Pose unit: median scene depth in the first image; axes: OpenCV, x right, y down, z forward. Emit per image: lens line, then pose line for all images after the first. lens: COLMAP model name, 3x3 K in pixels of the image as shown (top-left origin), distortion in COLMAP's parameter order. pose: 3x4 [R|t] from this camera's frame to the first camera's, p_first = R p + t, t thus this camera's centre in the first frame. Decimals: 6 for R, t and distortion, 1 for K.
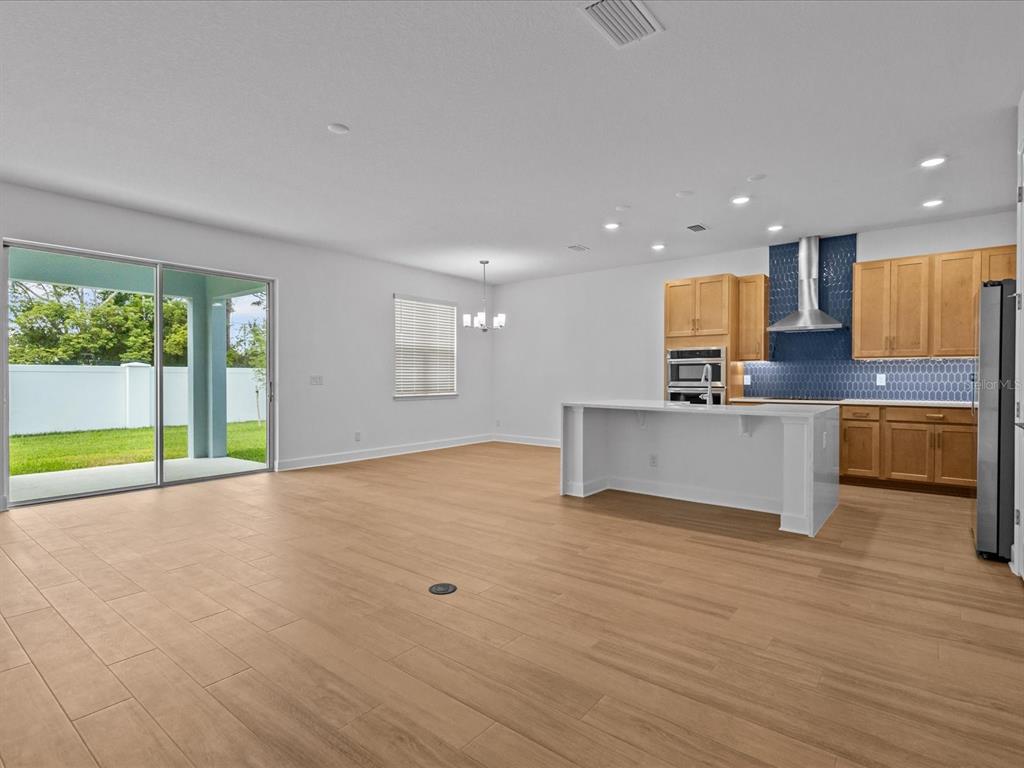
lens RADIAL K [[534.2, 0, 509.1], [0, 534.2, 382.5], [0, 0, 1]] dist [0.010418, -0.000961]
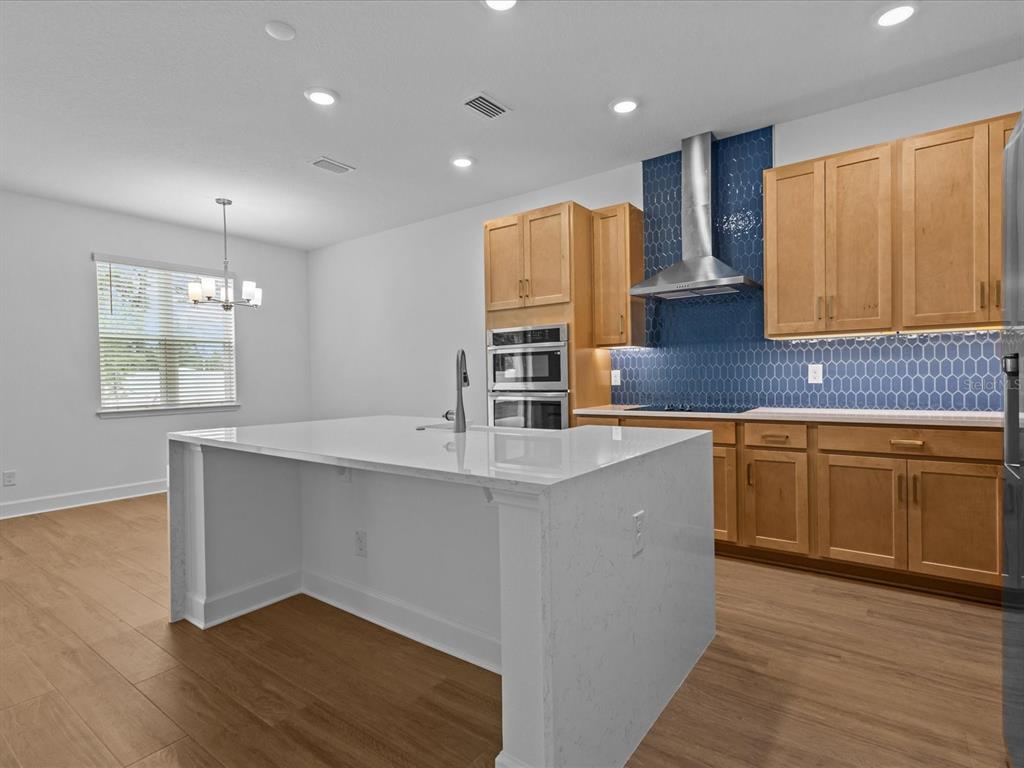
lens RADIAL K [[534.2, 0, 508.4], [0, 534.2, 382.3], [0, 0, 1]] dist [0.010418, -0.000961]
pose [[0.999263, -0.017999, 0.033909, 0.332633], [0.017948, 0.999837, 0.001829, -0.002790], [-0.033936, -0.001219, 0.999423, 0.420773]]
